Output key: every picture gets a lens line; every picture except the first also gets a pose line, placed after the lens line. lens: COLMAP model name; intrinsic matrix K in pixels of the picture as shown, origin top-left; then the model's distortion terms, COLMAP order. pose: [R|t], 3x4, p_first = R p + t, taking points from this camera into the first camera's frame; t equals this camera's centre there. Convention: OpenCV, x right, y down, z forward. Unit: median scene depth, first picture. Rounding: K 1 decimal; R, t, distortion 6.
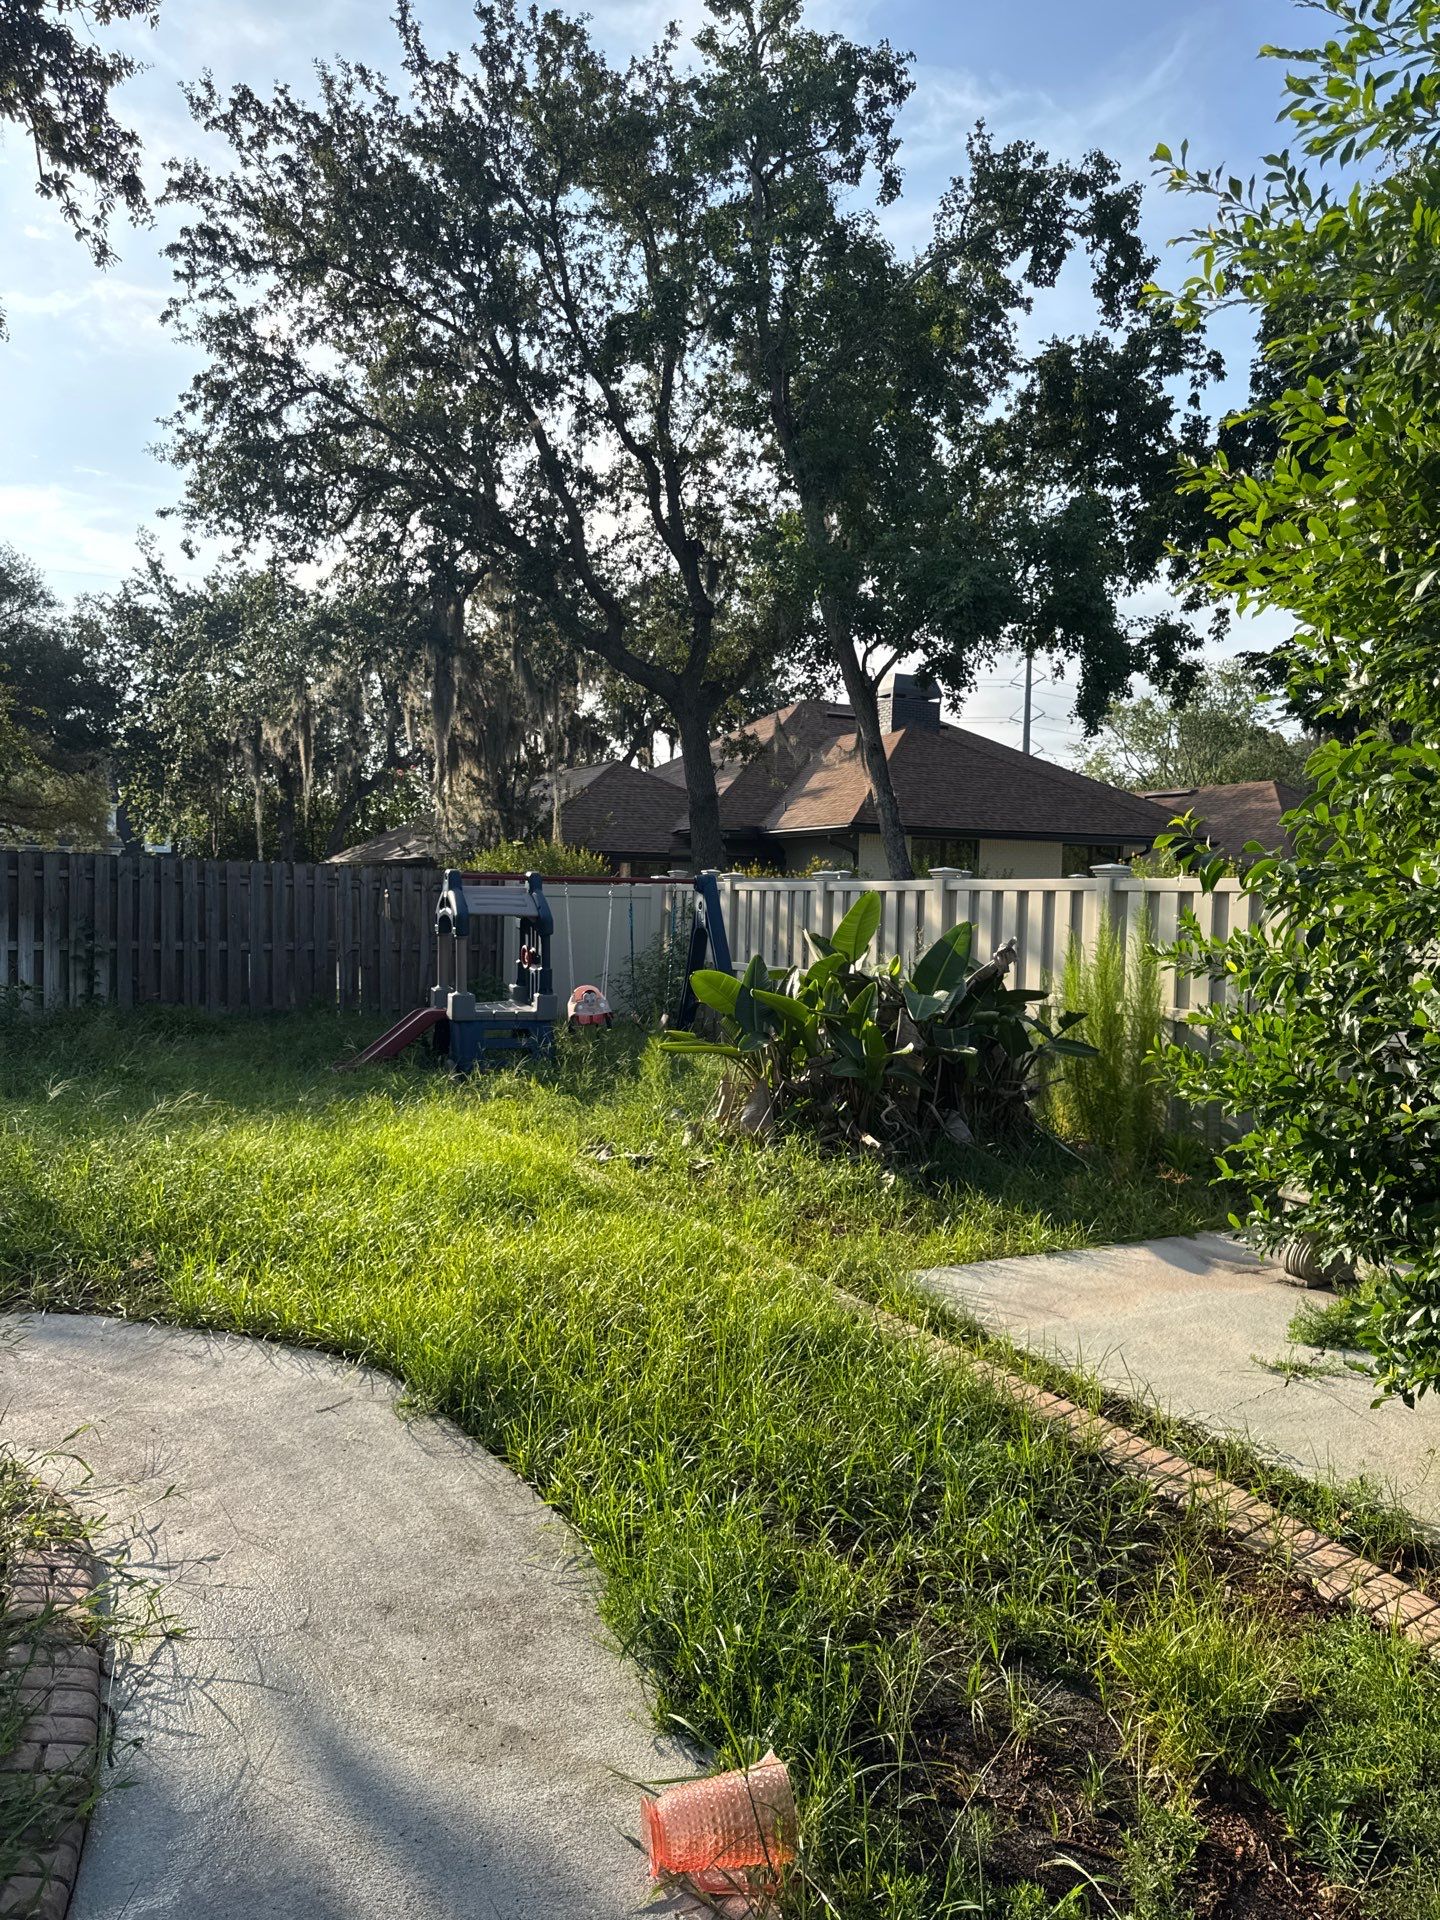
lens RADIAL K [[1367.7, 0, 756.0], [0, 1367.7, 967.9], [0, 0, 1]] dist [0.048556, -0.054609]
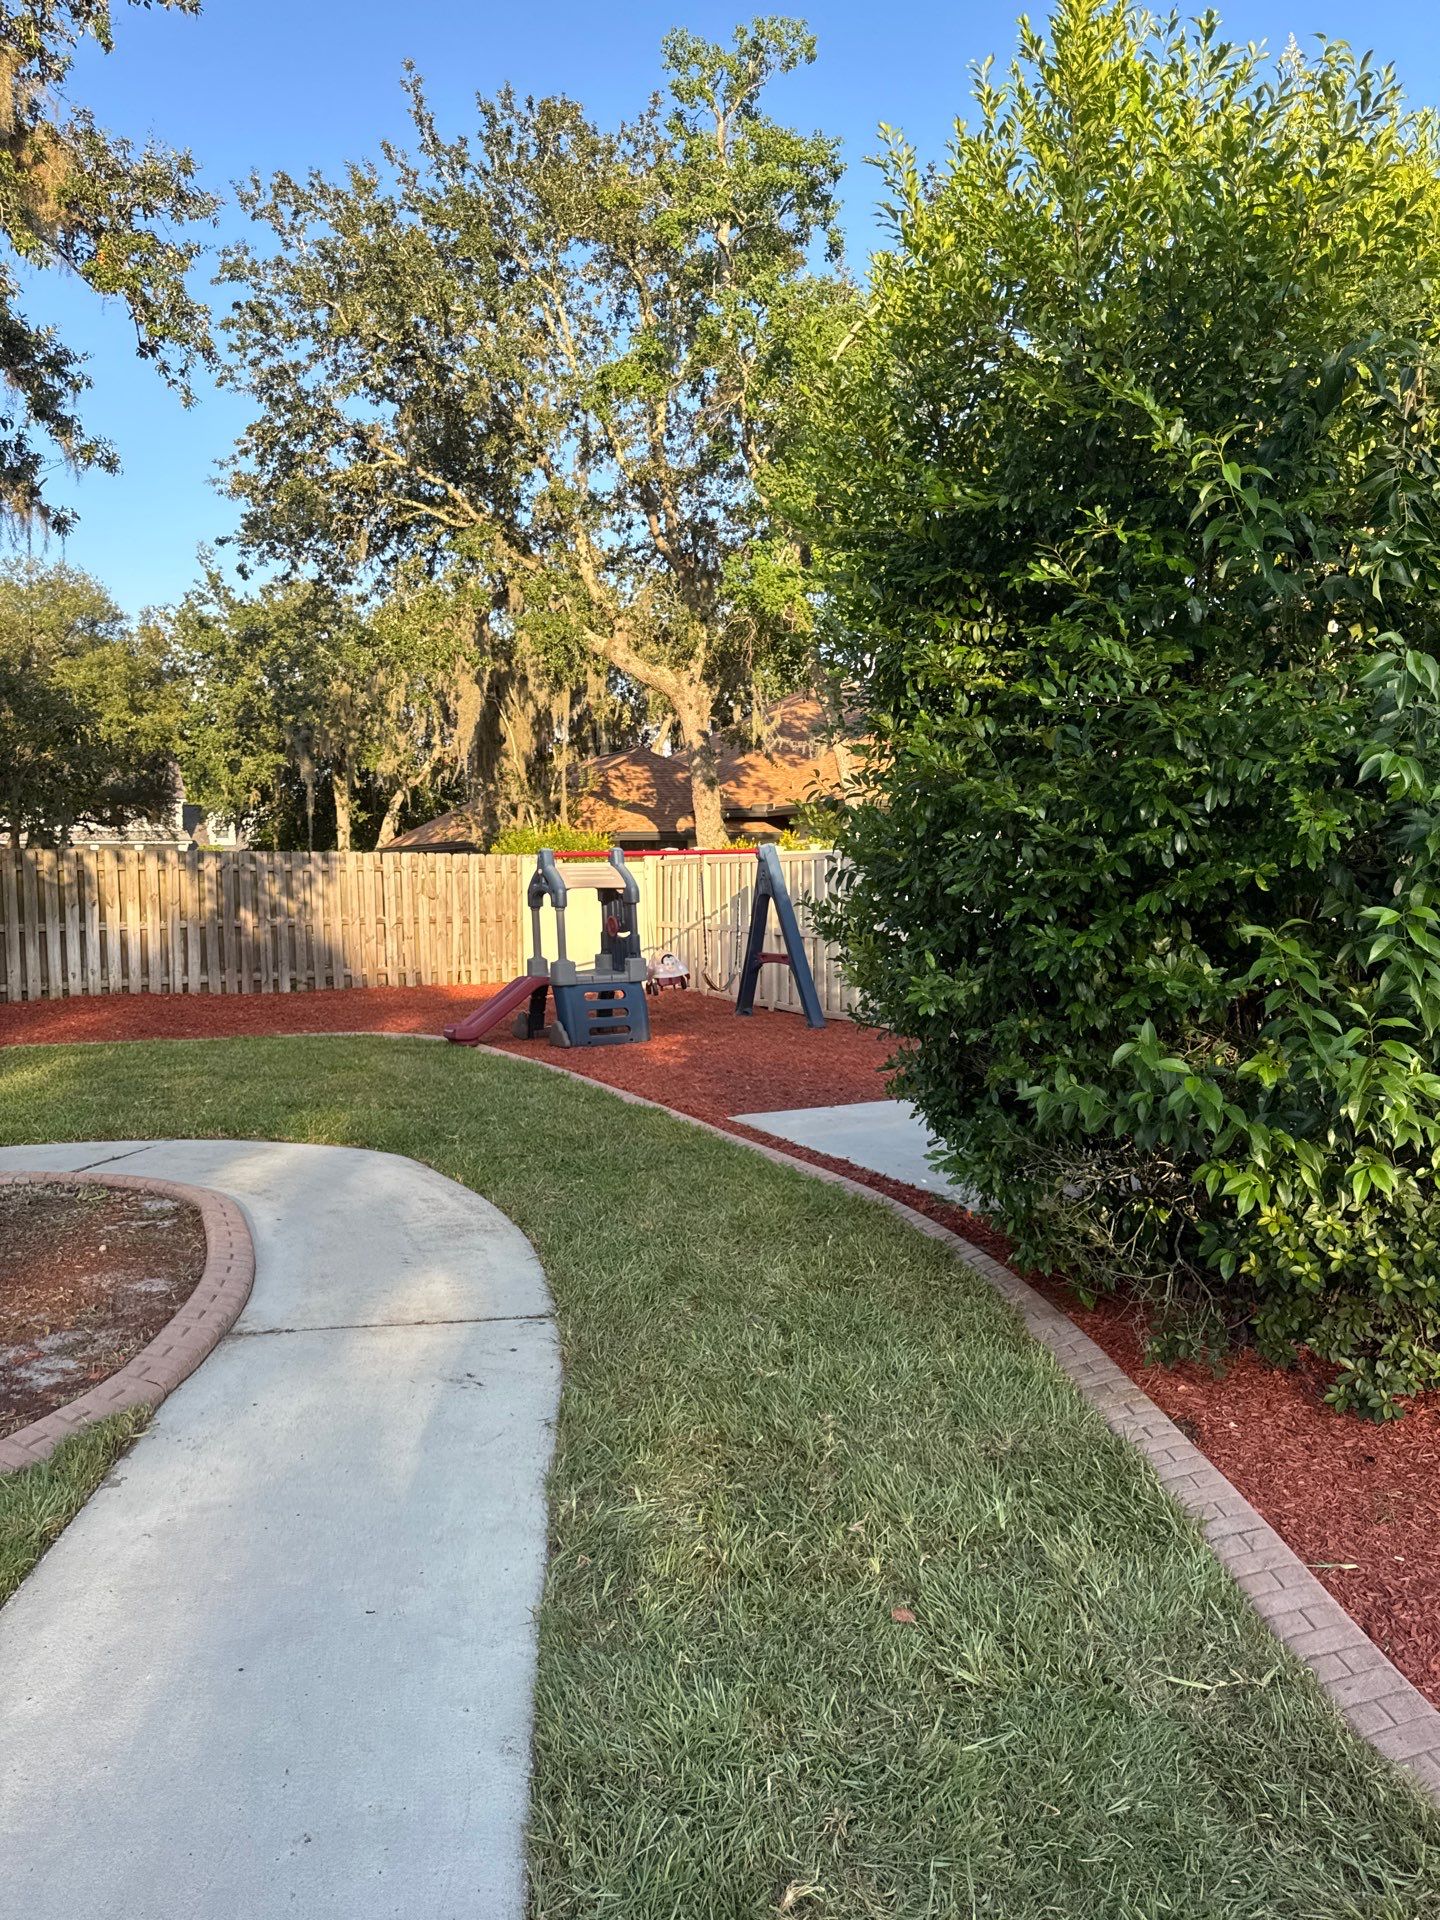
lens RADIAL K [[1367.7, 0, 739.2], [0, 1367.7, 961.7], [0, 0, 1]] dist [0.048556, -0.054609]
pose [[0.998527, -0.022738, -0.049267, 0.046047], [0.023505, 0.999611, 0.015039, 0.006347], [0.048906, -0.016175, 0.998672, -0.128641]]
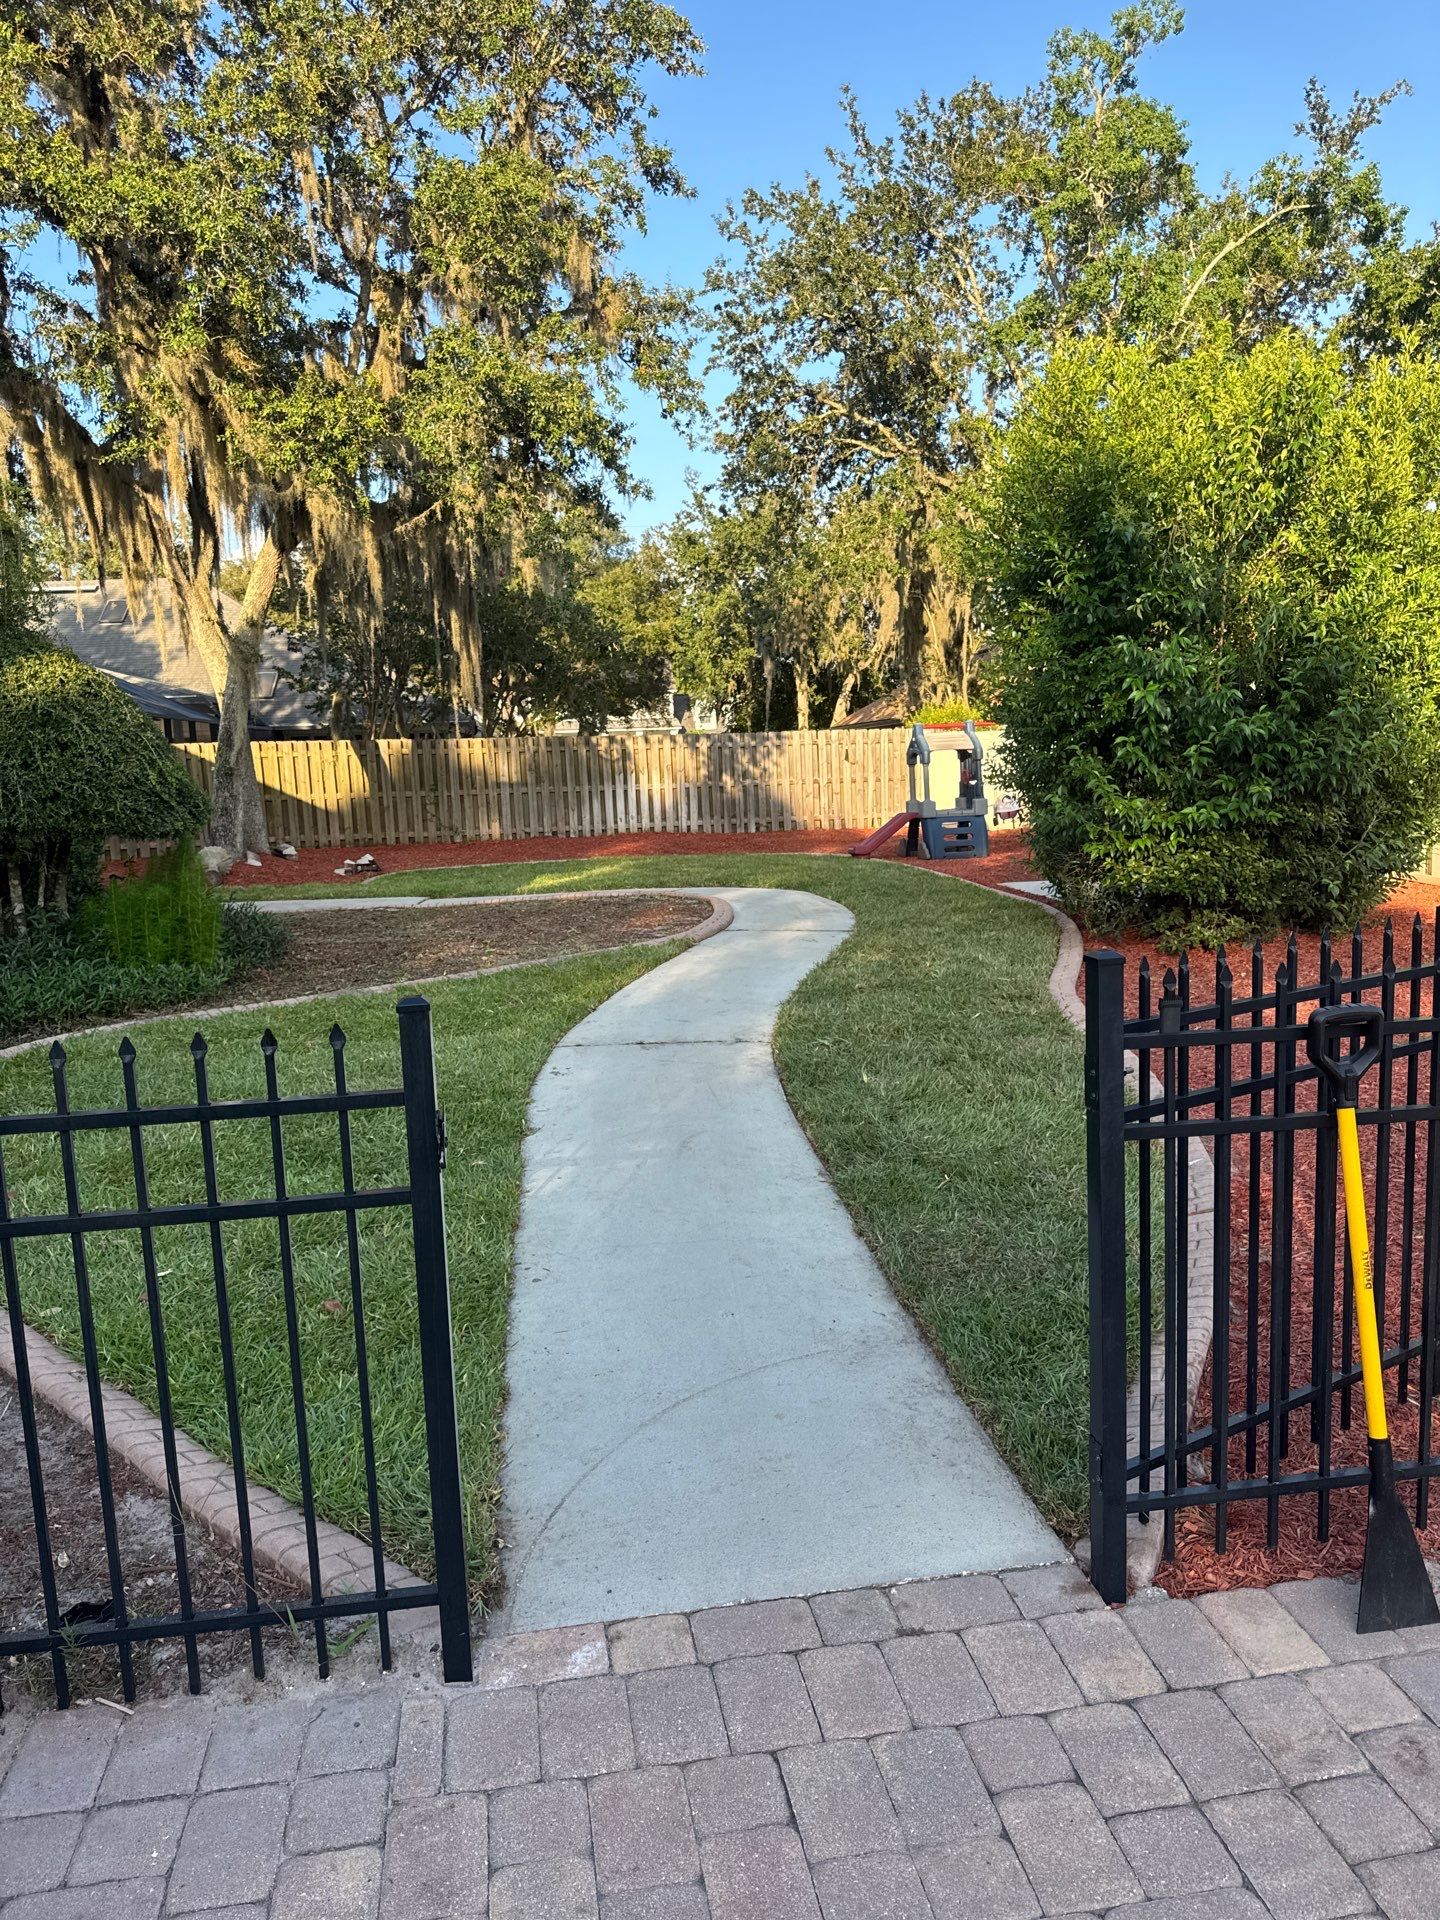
lens RADIAL K [[1367.7, 0, 730.0], [0, 1367.7, 956.5], [0, 0, 1]] dist [0.048556, -0.054609]
pose [[0.924508, 0.003709, -0.381144, 0.156470], [0.034497, 0.995035, 0.093359, 0.025883], [0.379598, -0.099460, 0.919790, -0.400906]]
